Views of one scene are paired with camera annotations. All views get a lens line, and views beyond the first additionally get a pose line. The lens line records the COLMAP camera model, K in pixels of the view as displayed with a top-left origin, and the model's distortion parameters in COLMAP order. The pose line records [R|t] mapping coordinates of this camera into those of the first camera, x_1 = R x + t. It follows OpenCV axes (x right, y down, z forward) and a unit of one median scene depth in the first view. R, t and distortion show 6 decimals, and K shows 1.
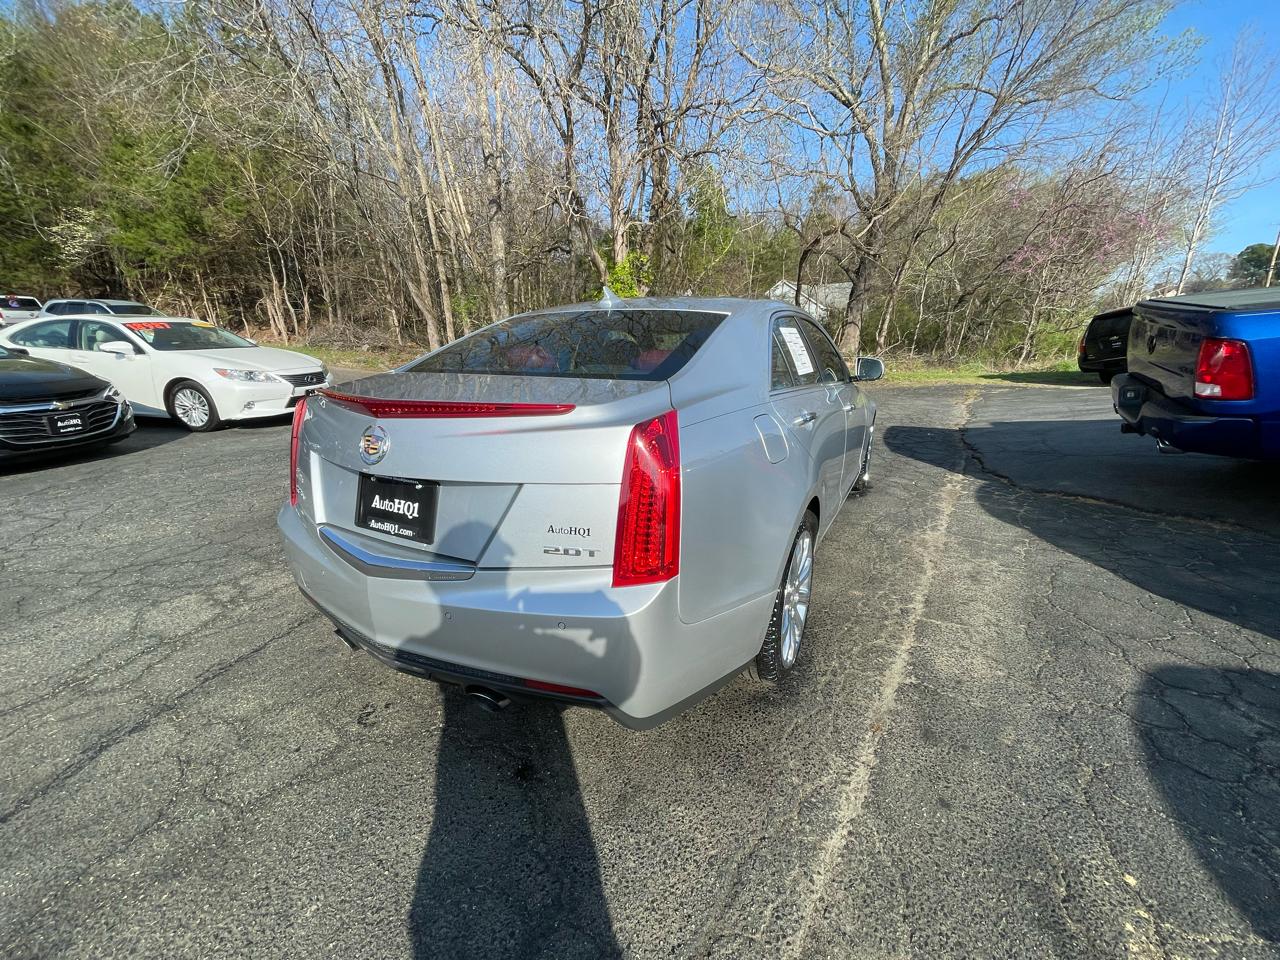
lens RADIAL K [[514.9, 0, 643.0], [0, 514.9, 481.8], [0, 0, 1]] dist [0.003003, -0.001476]
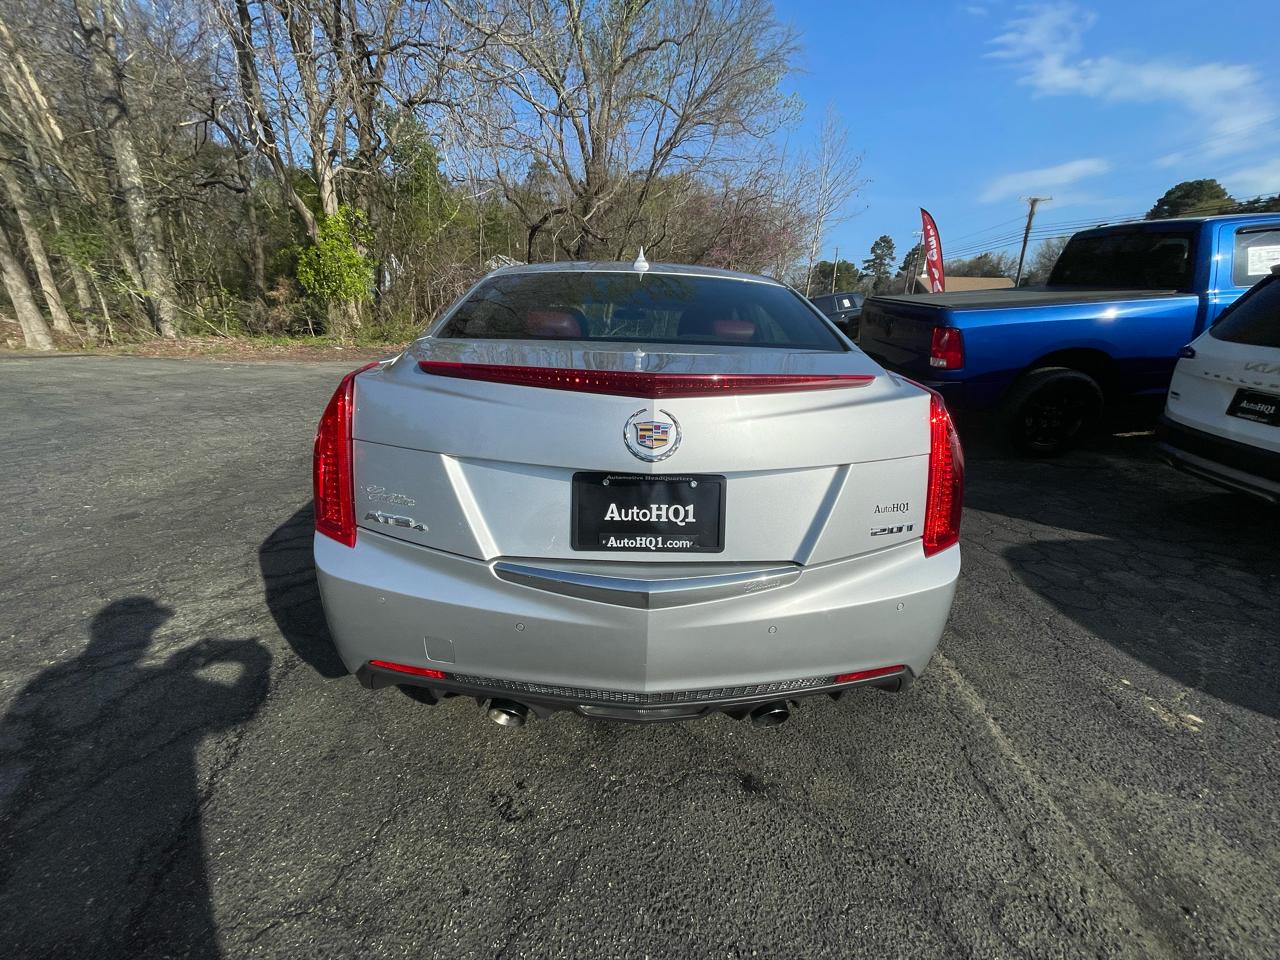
lens RADIAL K [[514.9, 0, 639.6], [0, 514.9, 481.8], [0, 0, 1]] dist [0.003003, -0.001476]
pose [[0.863995, -0.117112, 0.489691, -0.075255], [0.097145, 0.993073, 0.066098, -0.004538], [-0.494040, -0.009537, 0.869387, 0.029760]]
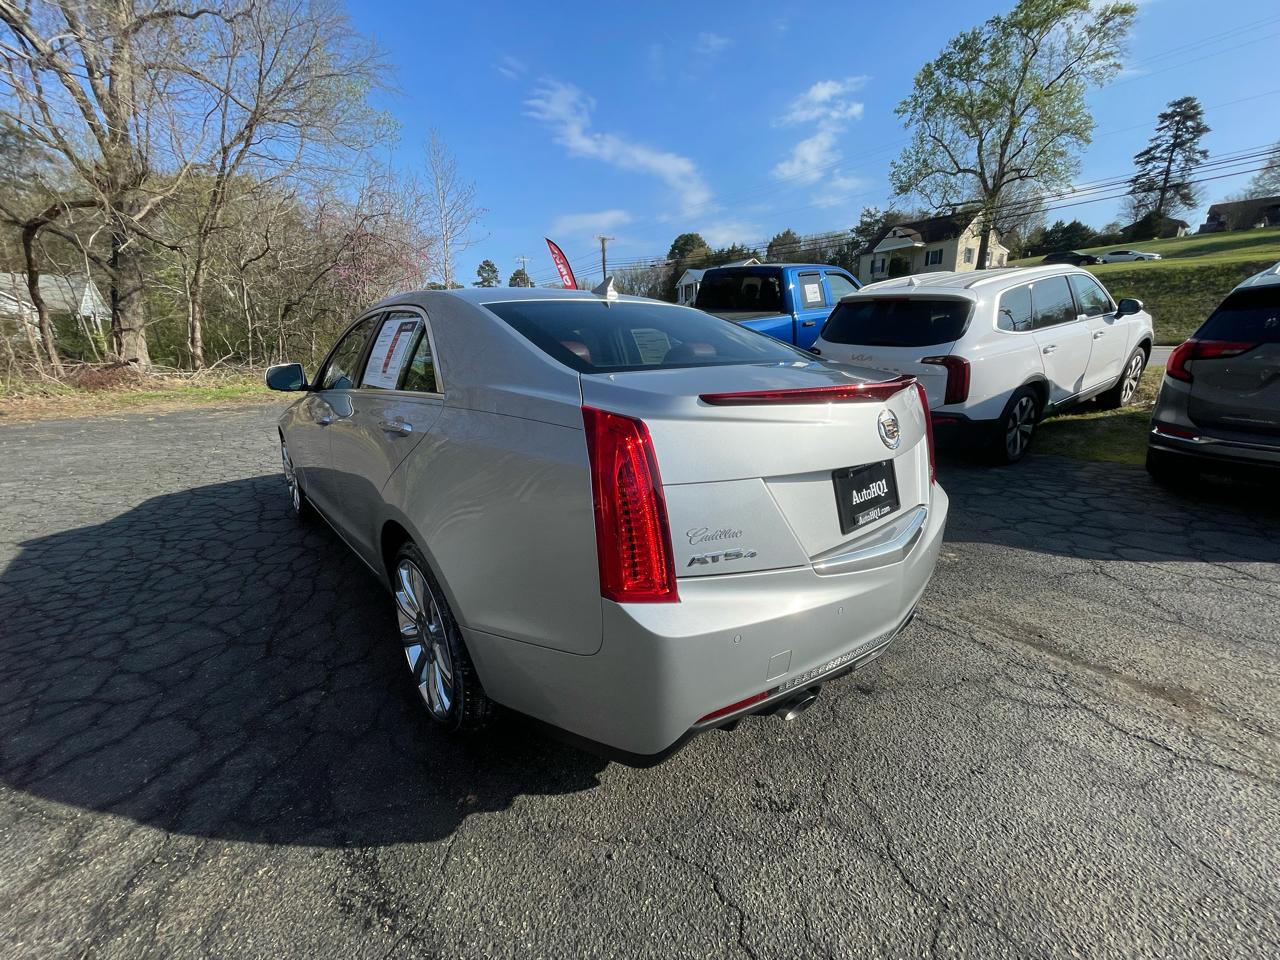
lens RADIAL K [[514.9, 0, 635.1], [0, 514.9, 482.9], [0, 0, 1]] dist [0.003003, -0.001476]
pose [[0.358262, -0.241292, 0.901901, -0.132825], [0.258982, 0.953799, 0.152302, -0.020490], [-0.896982, 0.179012, 0.404200, 0.087245]]
